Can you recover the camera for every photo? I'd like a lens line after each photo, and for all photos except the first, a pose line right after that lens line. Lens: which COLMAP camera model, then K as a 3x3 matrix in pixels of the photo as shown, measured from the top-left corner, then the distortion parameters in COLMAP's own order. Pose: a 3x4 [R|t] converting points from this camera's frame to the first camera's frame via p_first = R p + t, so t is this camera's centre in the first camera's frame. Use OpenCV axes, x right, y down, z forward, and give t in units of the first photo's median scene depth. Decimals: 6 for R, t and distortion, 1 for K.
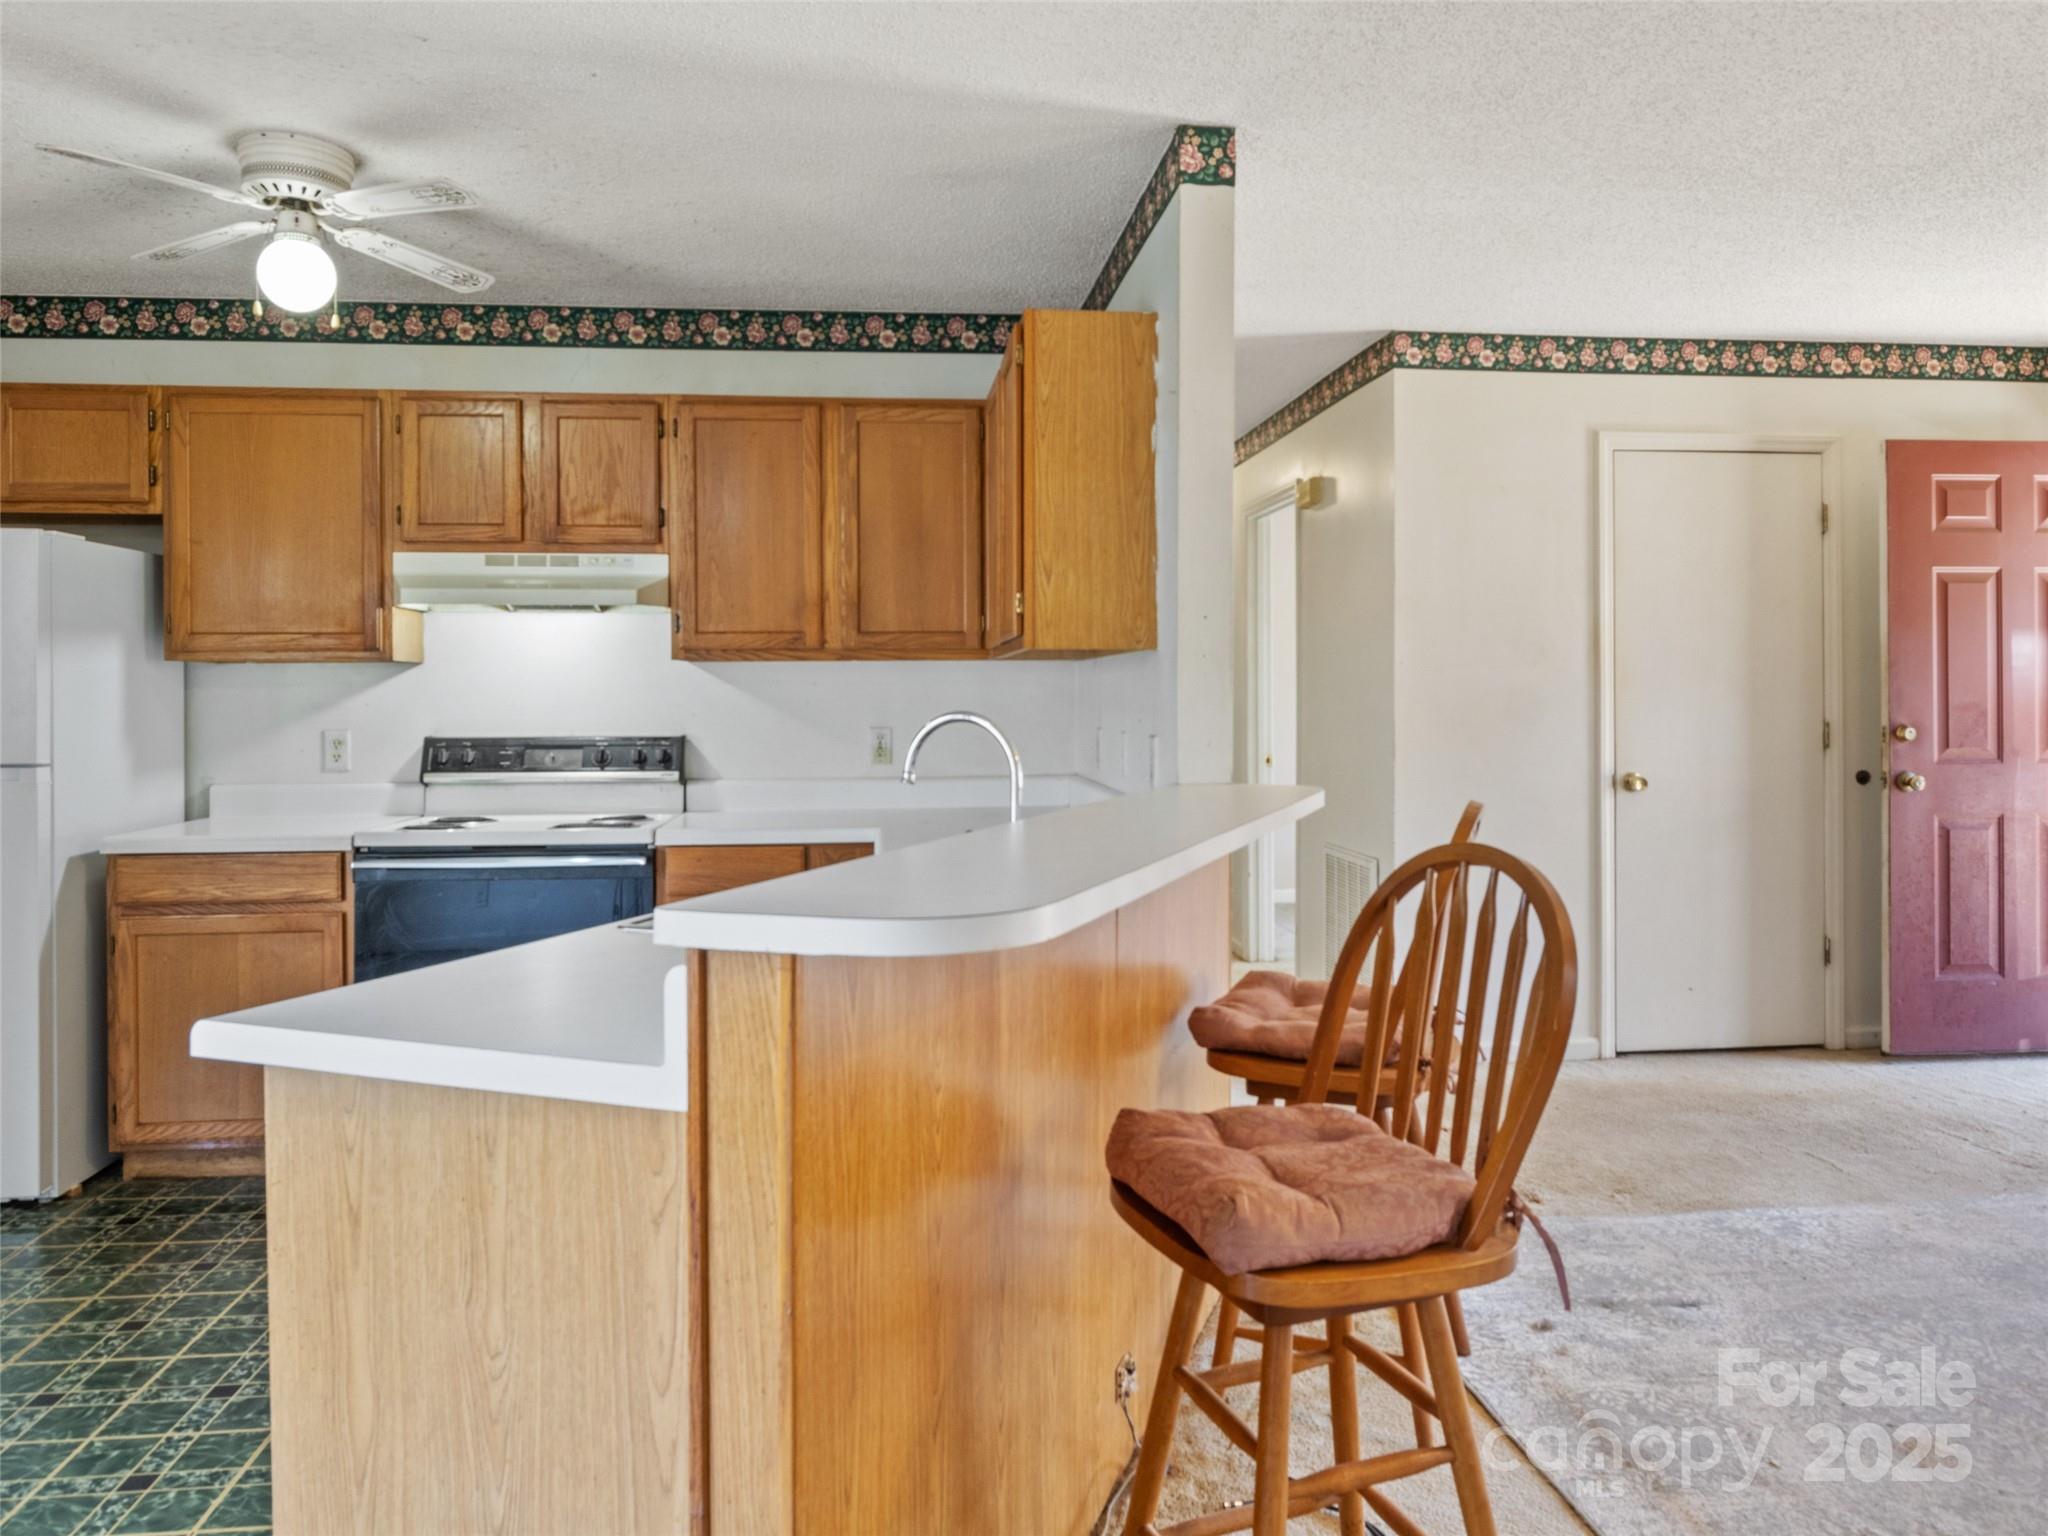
lens RADIAL K [[1433.9, 0, 1028.4], [0, 1433.9, 705.0], [0, 0, 1]] dist [-0.010806, 0.004099]
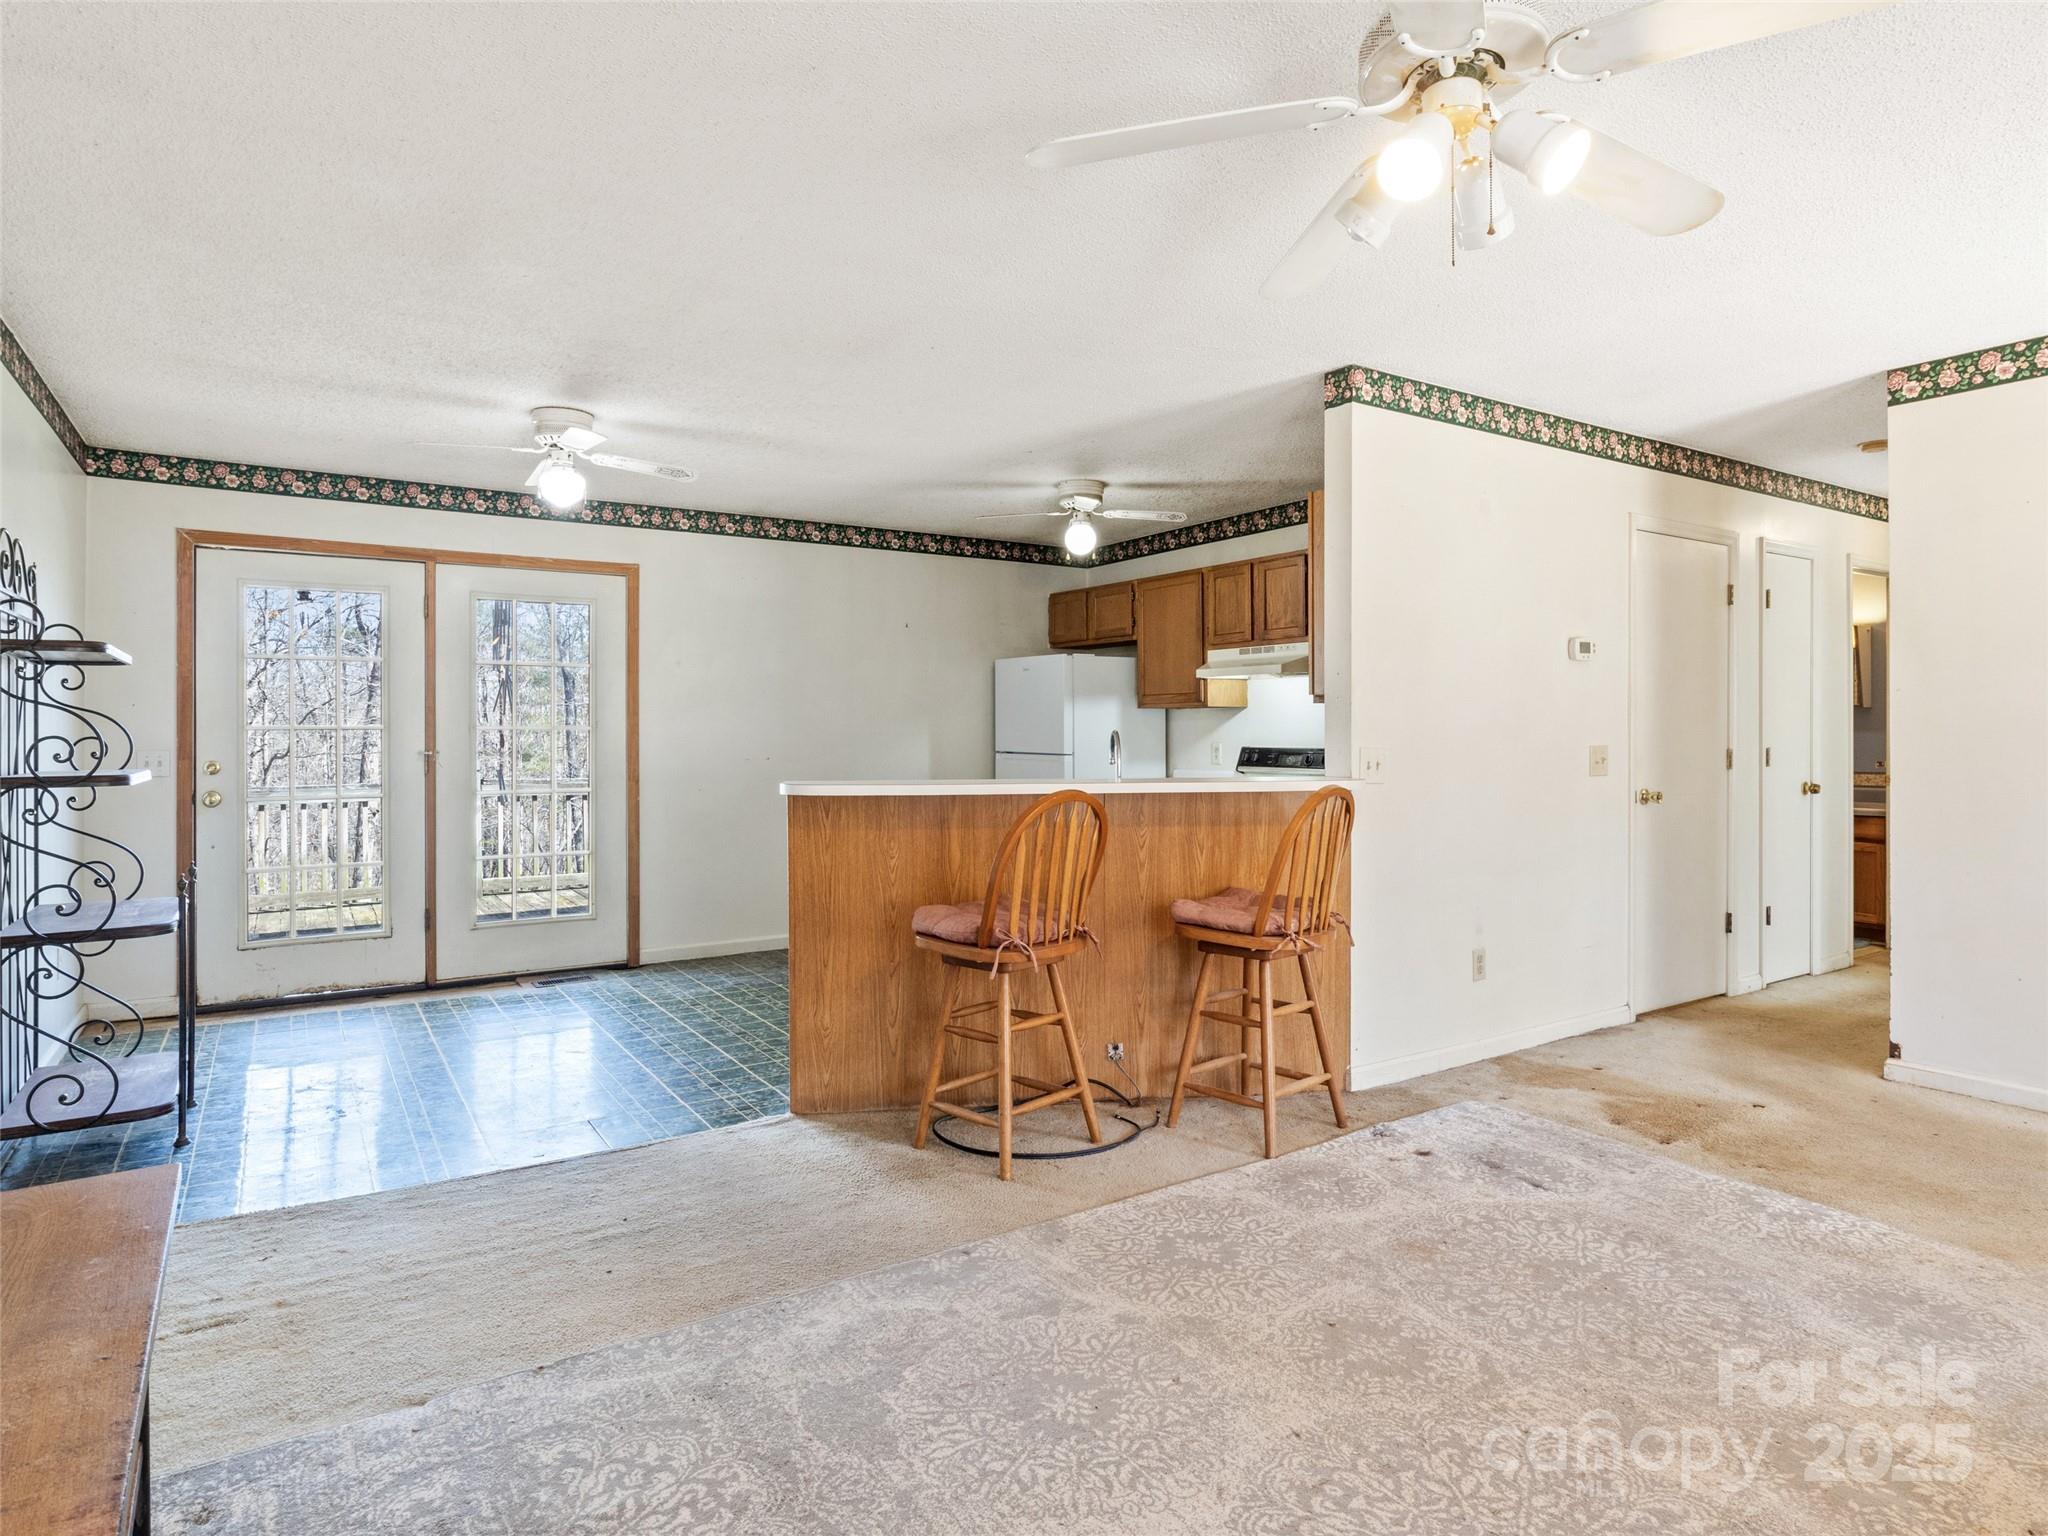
lens RADIAL K [[1182.0, 0, 1043.8], [0, 1182.0, 725.0], [0, 0, 1]] dist [0.000769, 0.000430]
pose [[0.456971, -0.001434, -0.889481, 0.868044], [-0.006436, 0.999967, -0.004918, 0.003194], [0.889458, 0.007972, 0.456947, 0.068071]]
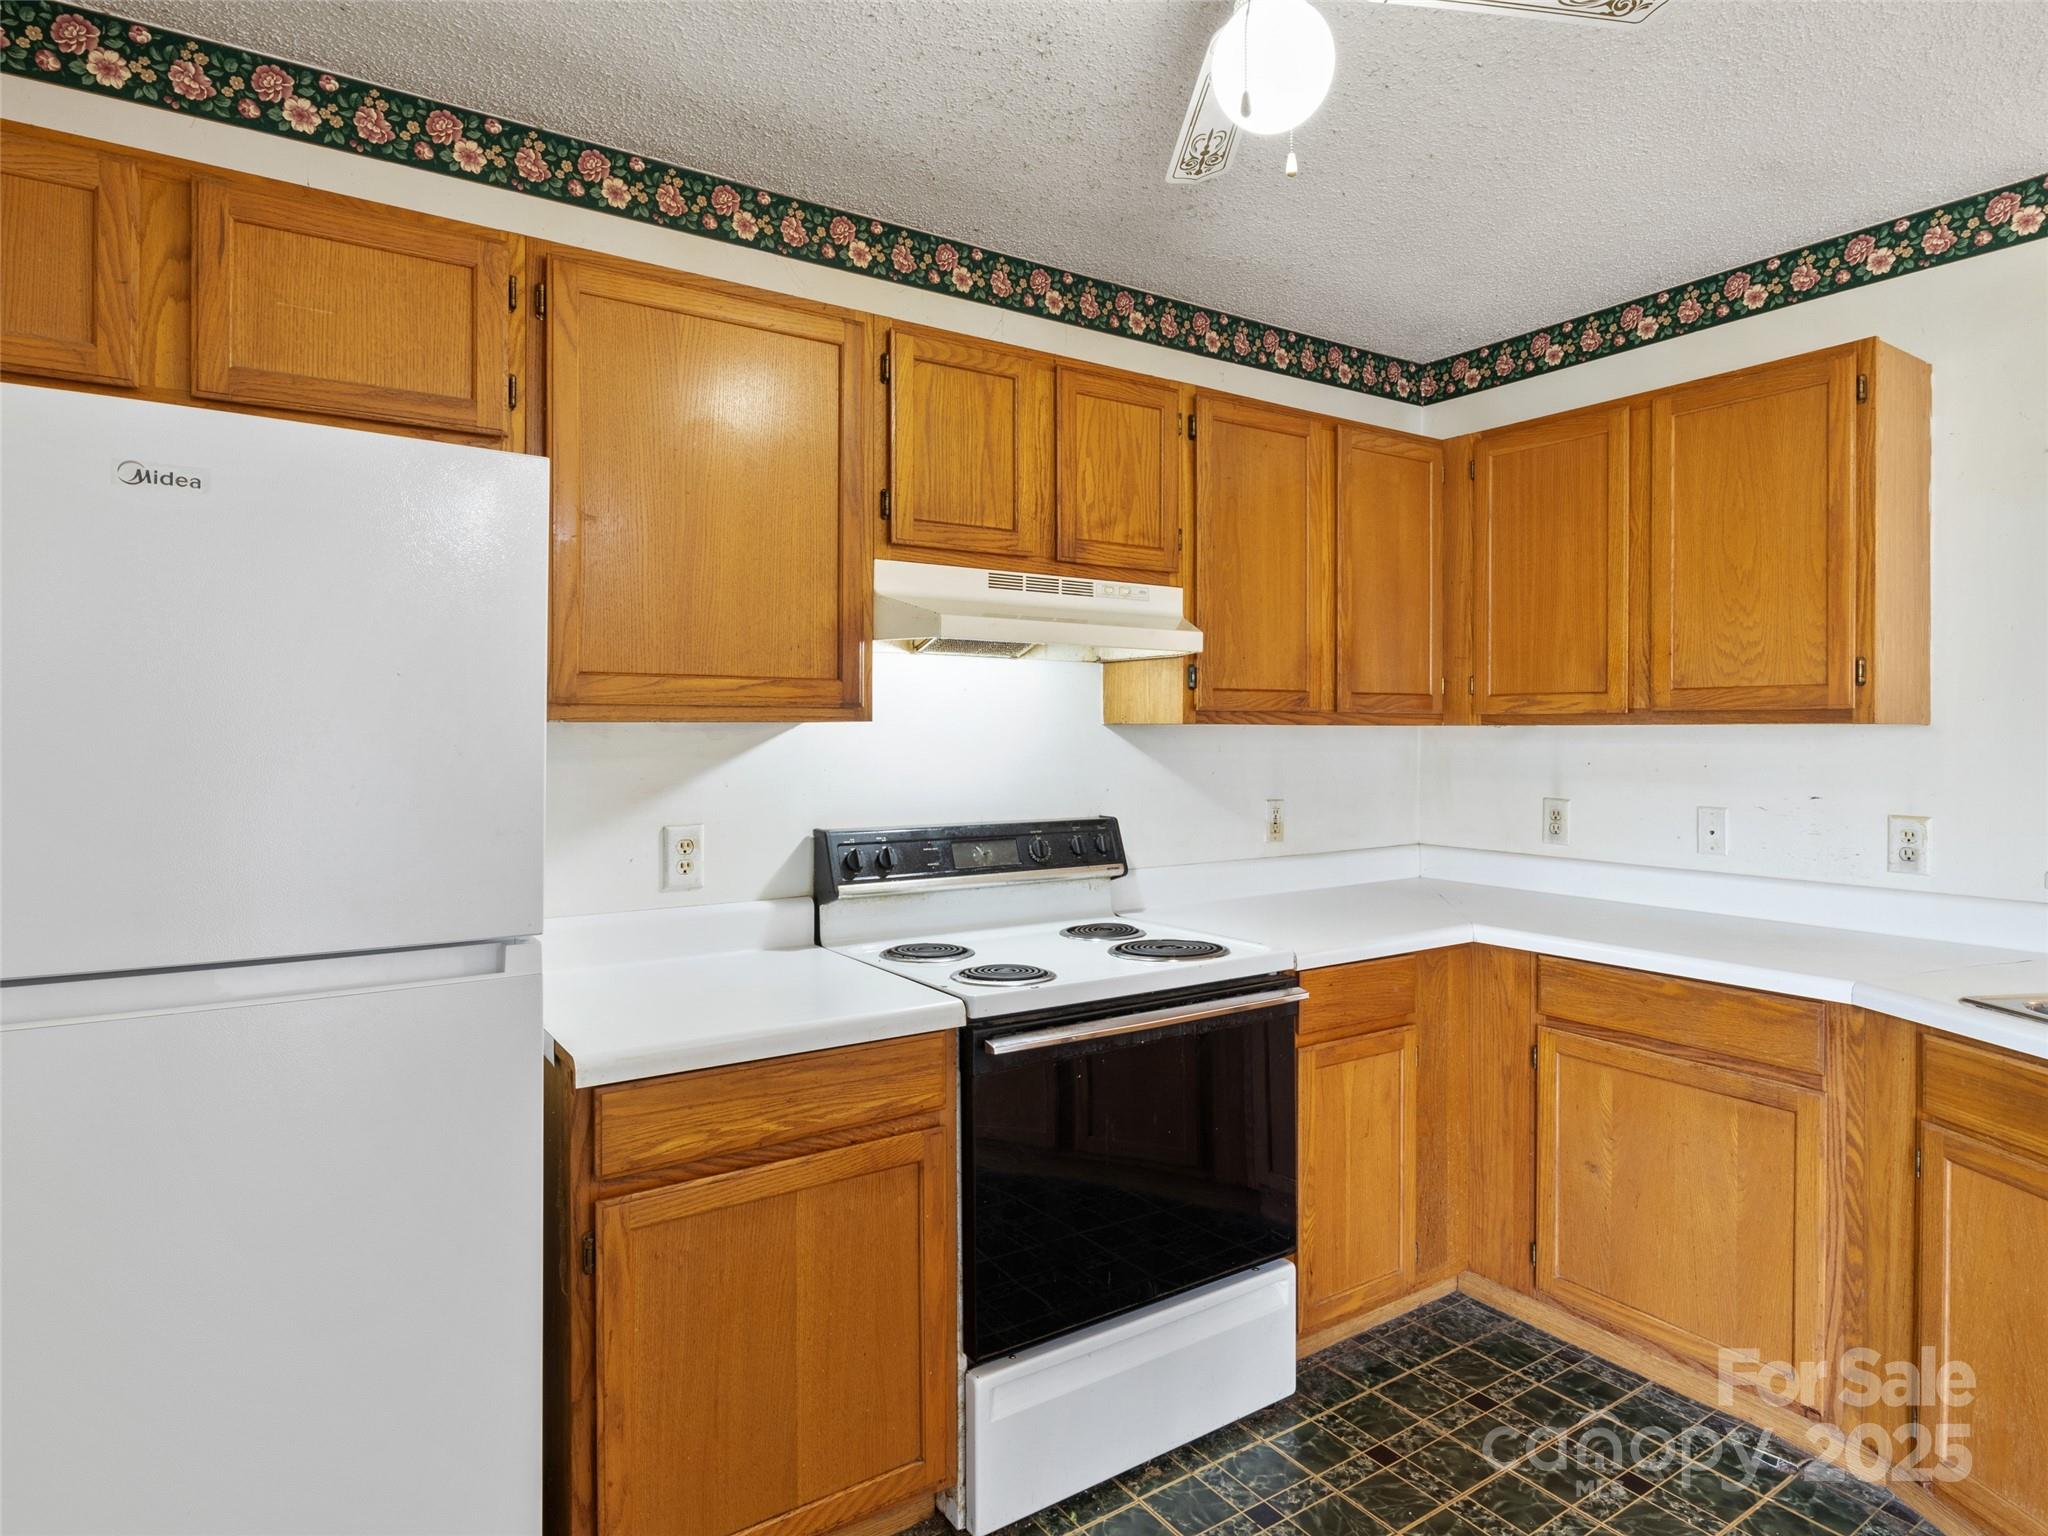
lens RADIAL K [[1182.0, 0, 1024.9], [0, 1182.0, 734.8], [0, 0, 1]] dist [0.000769, 0.000430]
pose [[0.883417, 0.004462, 0.468566, -0.630556], [-0.002266, 0.999984, -0.005251, -0.022151], [-0.468582, 0.003577, 0.883413, 0.476352]]
